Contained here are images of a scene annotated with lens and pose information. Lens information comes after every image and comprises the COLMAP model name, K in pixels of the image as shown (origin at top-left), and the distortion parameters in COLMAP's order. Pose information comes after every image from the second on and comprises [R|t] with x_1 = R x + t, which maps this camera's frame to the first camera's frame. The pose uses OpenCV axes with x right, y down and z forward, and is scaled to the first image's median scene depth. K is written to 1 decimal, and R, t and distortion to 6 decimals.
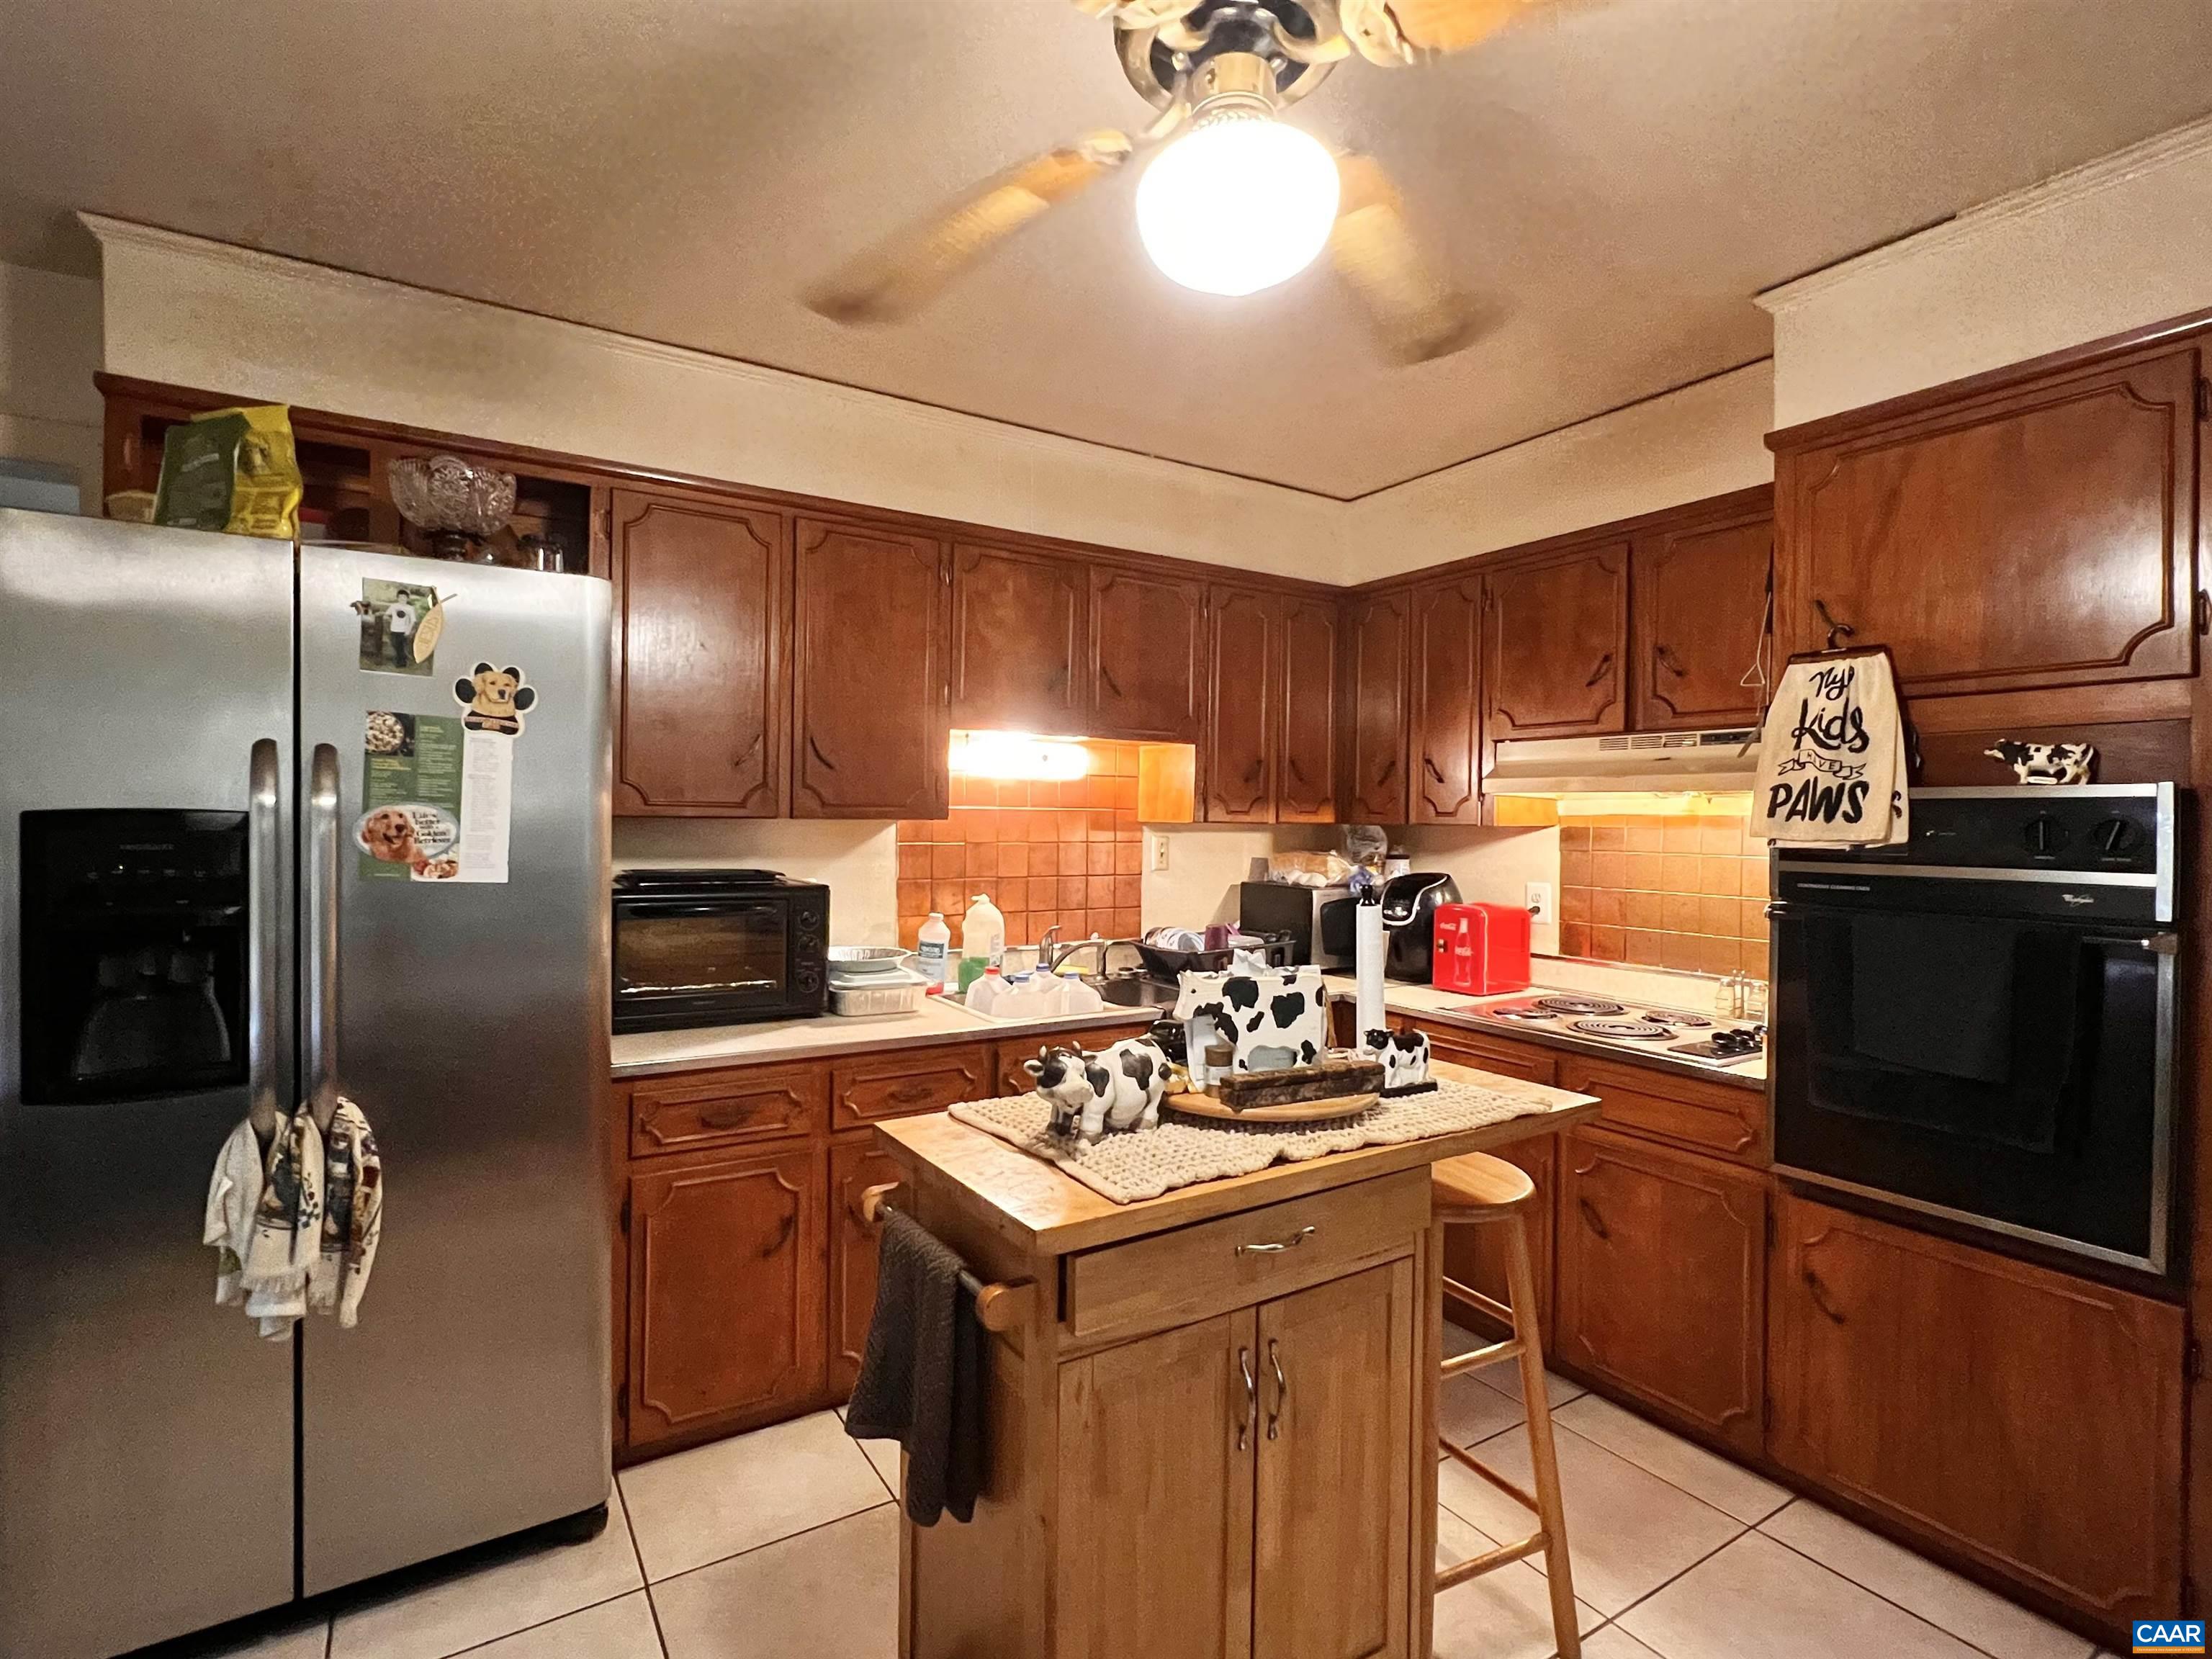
lens RADIAL K [[1073.9, 0, 1103.7], [0, 1073.9, 825.7], [0, 0, 1]] dist [-0.005087, -0.001487]
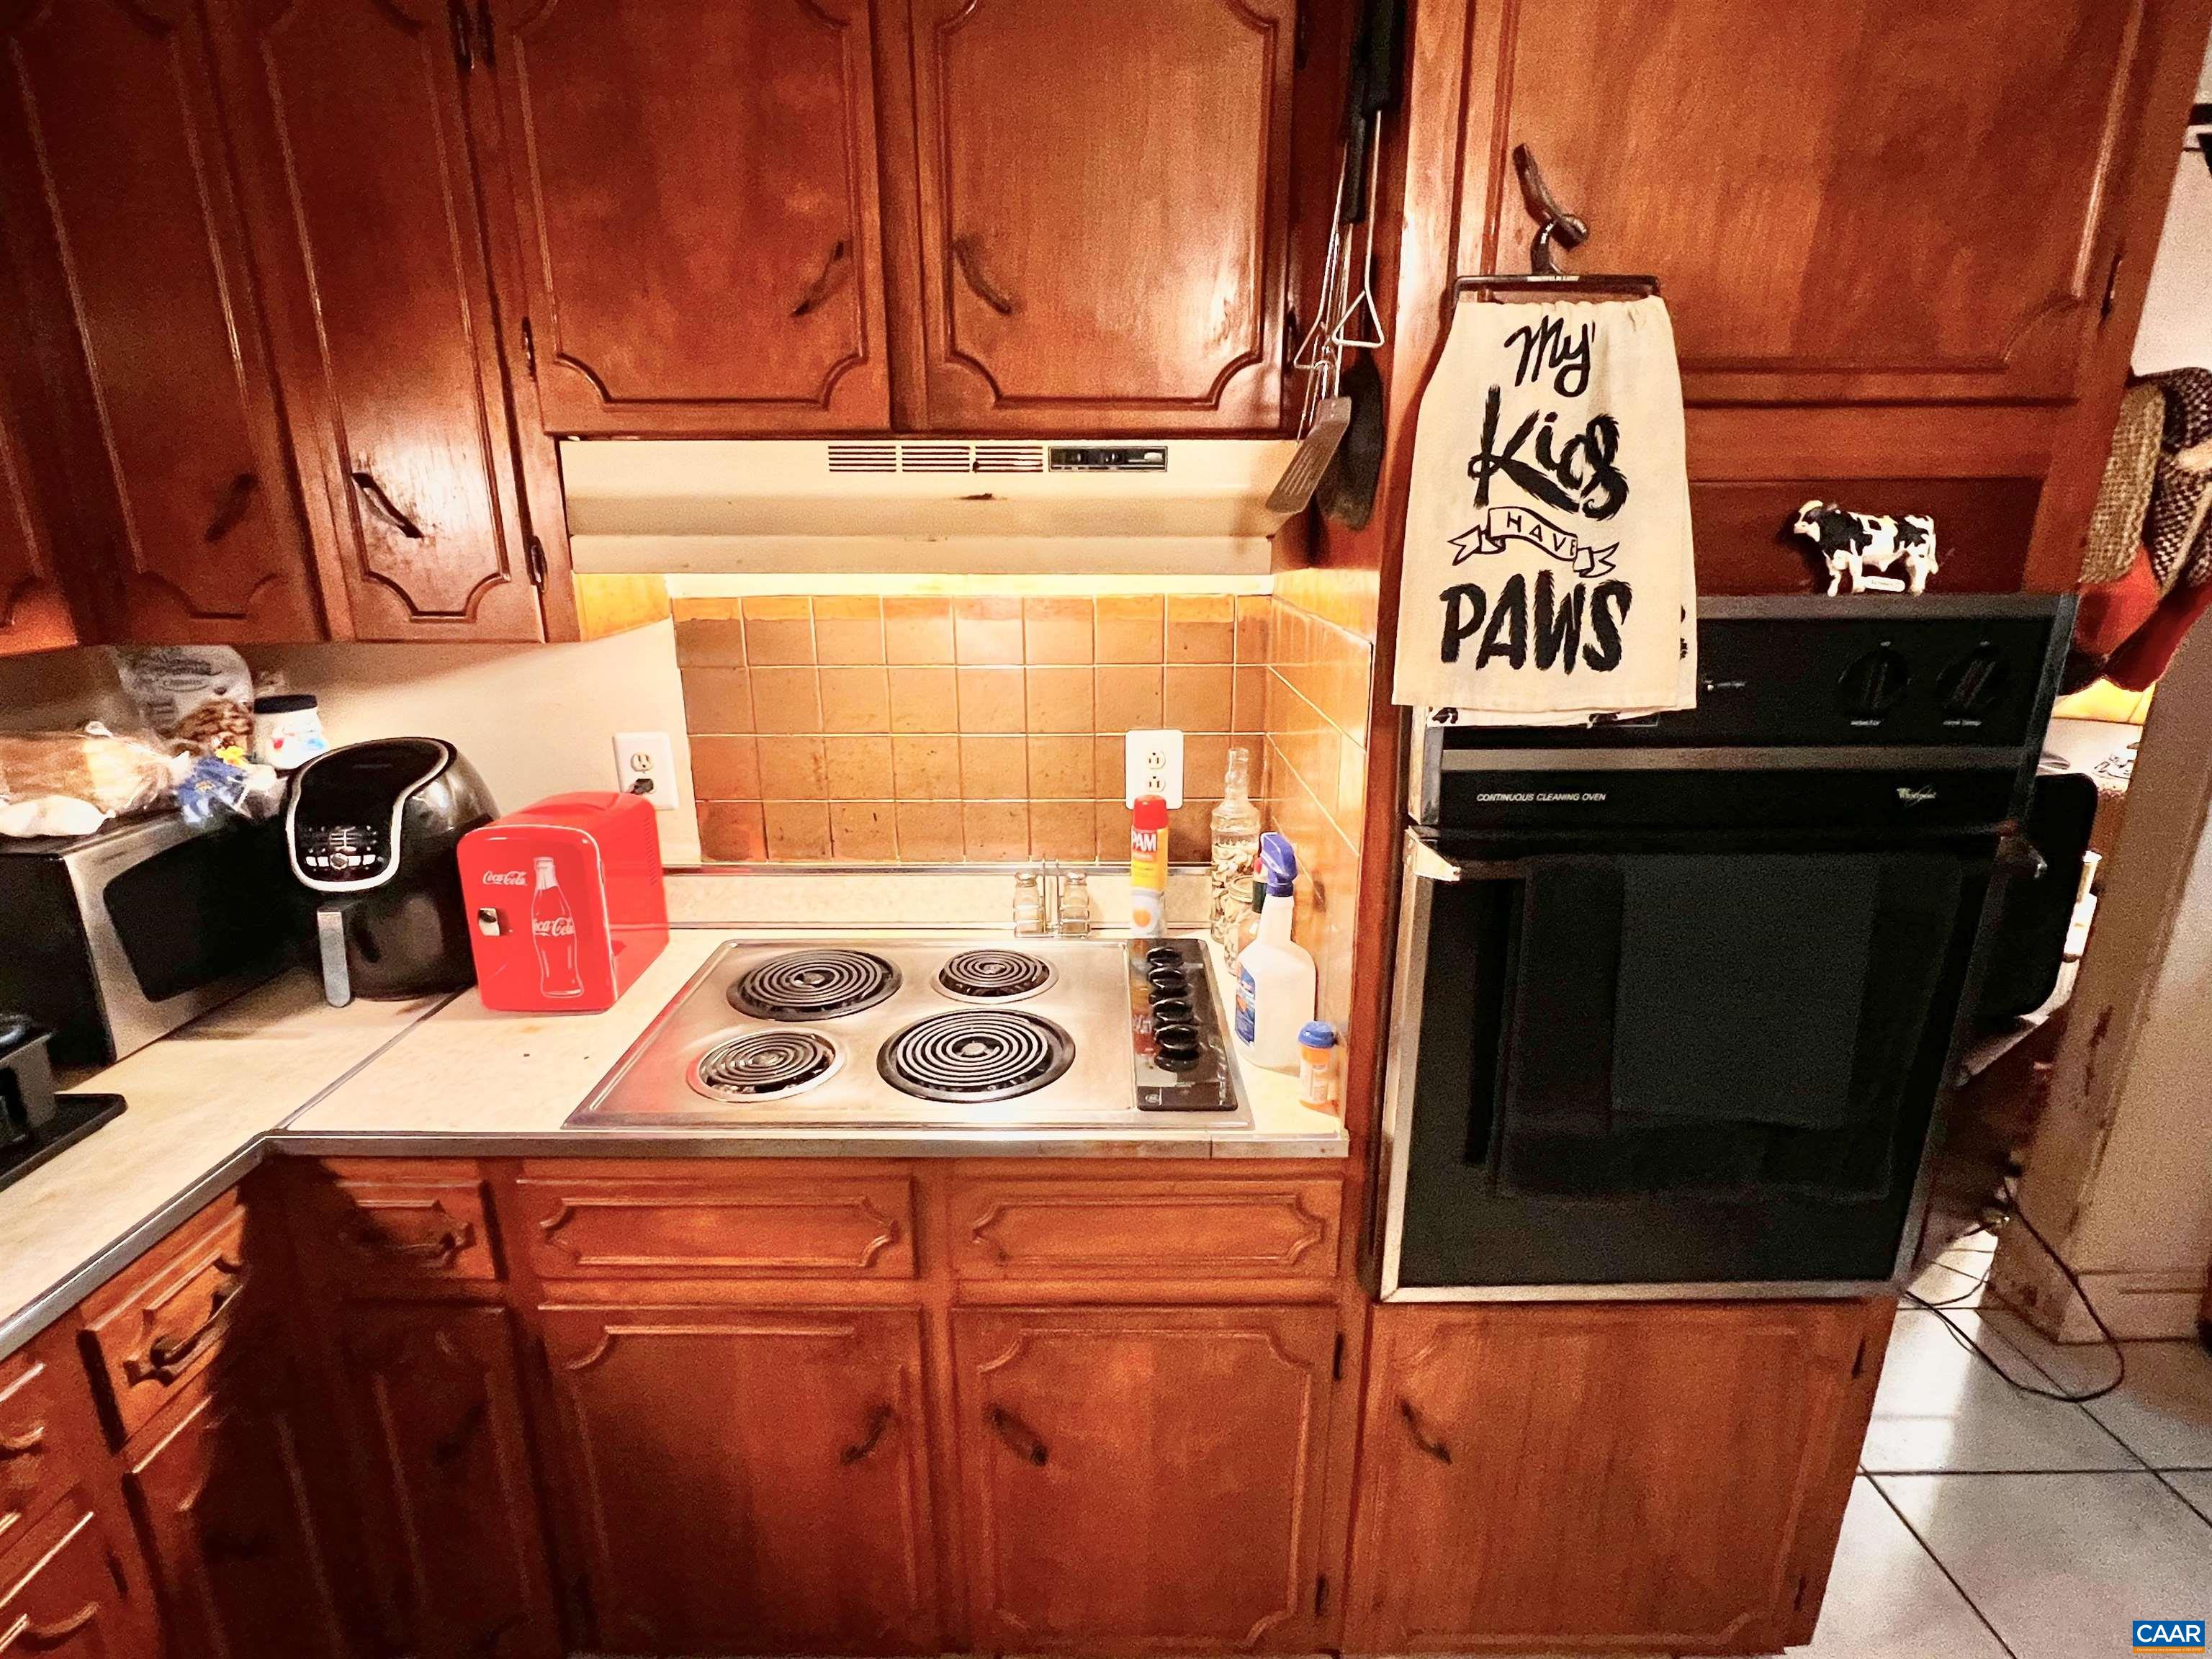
lens RADIAL K [[1073.9, 0, 1100.4], [0, 1073.9, 830.7], [0, 0, 1]] dist [-0.005087, -0.001487]
pose [[0.531527, -0.247768, 0.809994, 0.136658], [0.014409, 0.958769, 0.283822, -0.061323], [-0.846919, -0.139188, 0.513182, 0.770700]]
